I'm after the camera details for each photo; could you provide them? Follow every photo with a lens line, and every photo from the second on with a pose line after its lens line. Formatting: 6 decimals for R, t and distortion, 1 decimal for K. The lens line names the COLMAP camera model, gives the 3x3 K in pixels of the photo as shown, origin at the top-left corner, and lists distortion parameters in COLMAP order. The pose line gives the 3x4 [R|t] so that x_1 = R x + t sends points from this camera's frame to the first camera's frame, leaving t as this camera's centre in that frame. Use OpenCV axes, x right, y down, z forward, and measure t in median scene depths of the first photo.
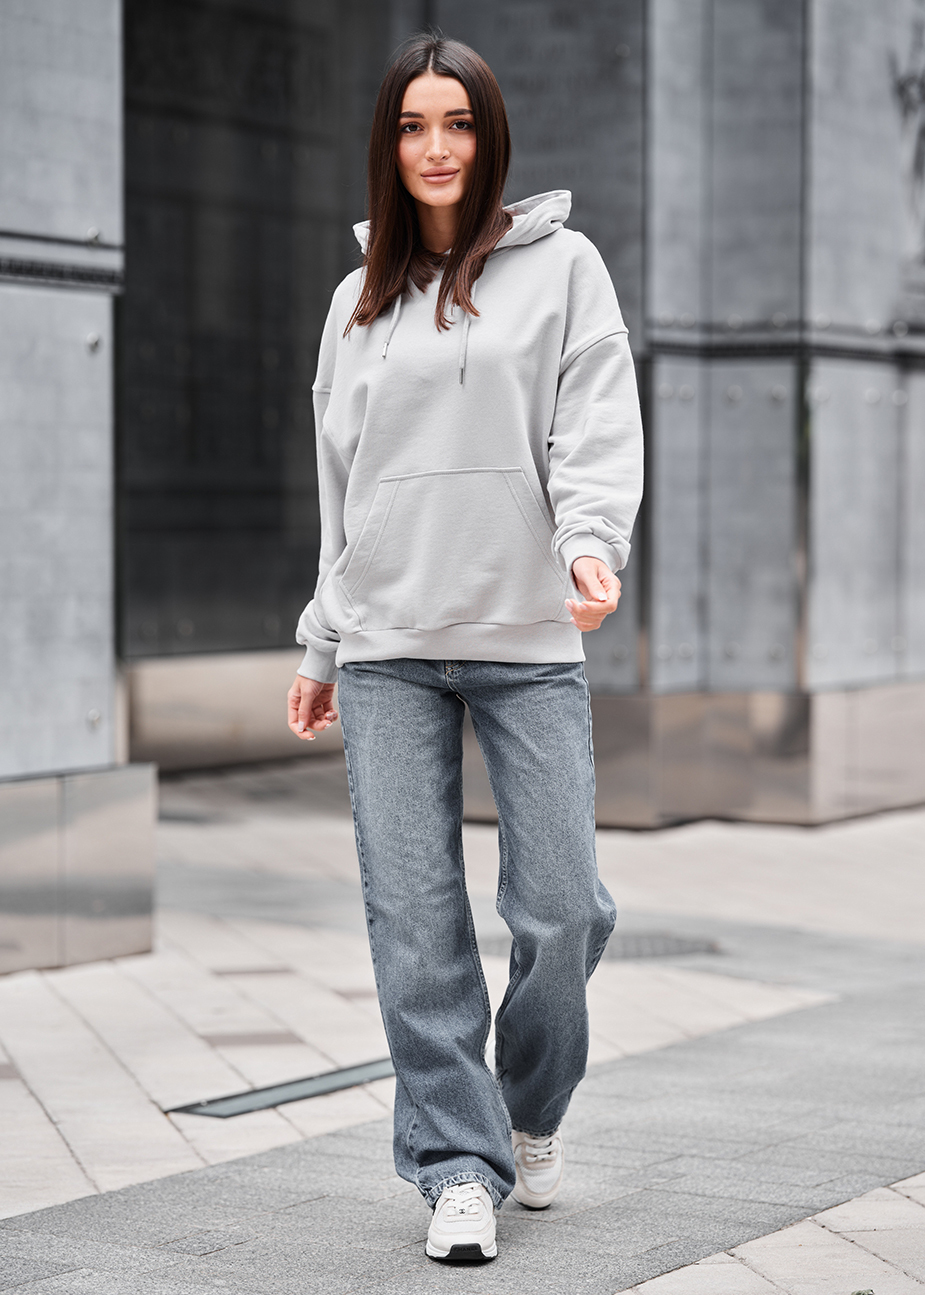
lens RADIAL K [[3497.1, 0, 462.5], [0, 3497.1, 647.5], [0, 0, 1]] dist [0.101261, 0.543168]
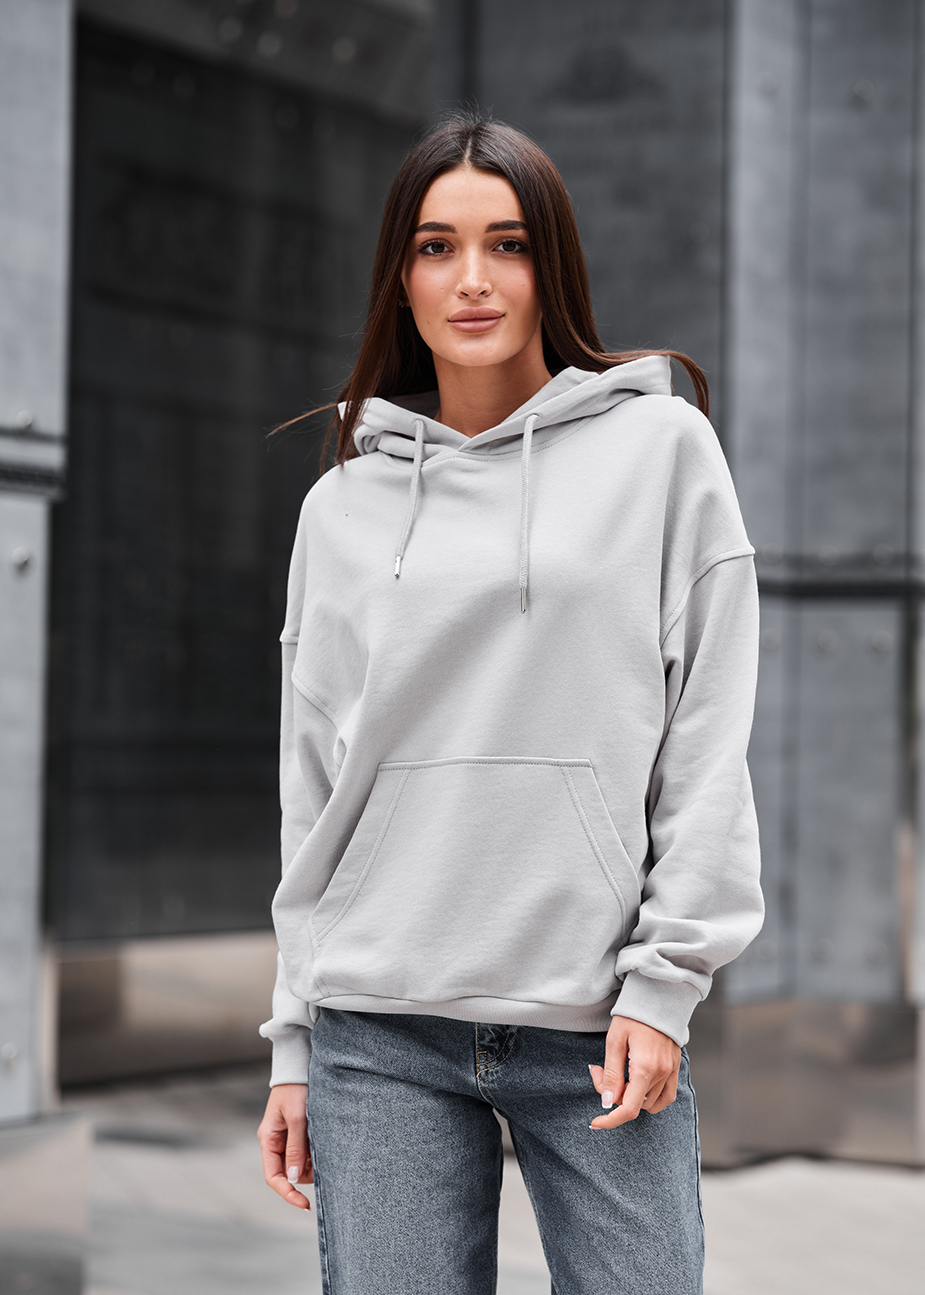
lens RADIAL K [[3497.1, 0, 462.5], [0, 3497.1, 647.5], [0, 0, 1]] dist [0.101261, 0.543168]
pose [[0.999824, 0.015506, -0.010563, -0.000732], [-0.016201, 0.997471, -0.069201, -0.016951], [0.009464, 0.069360, 0.997547, 0.238636]]
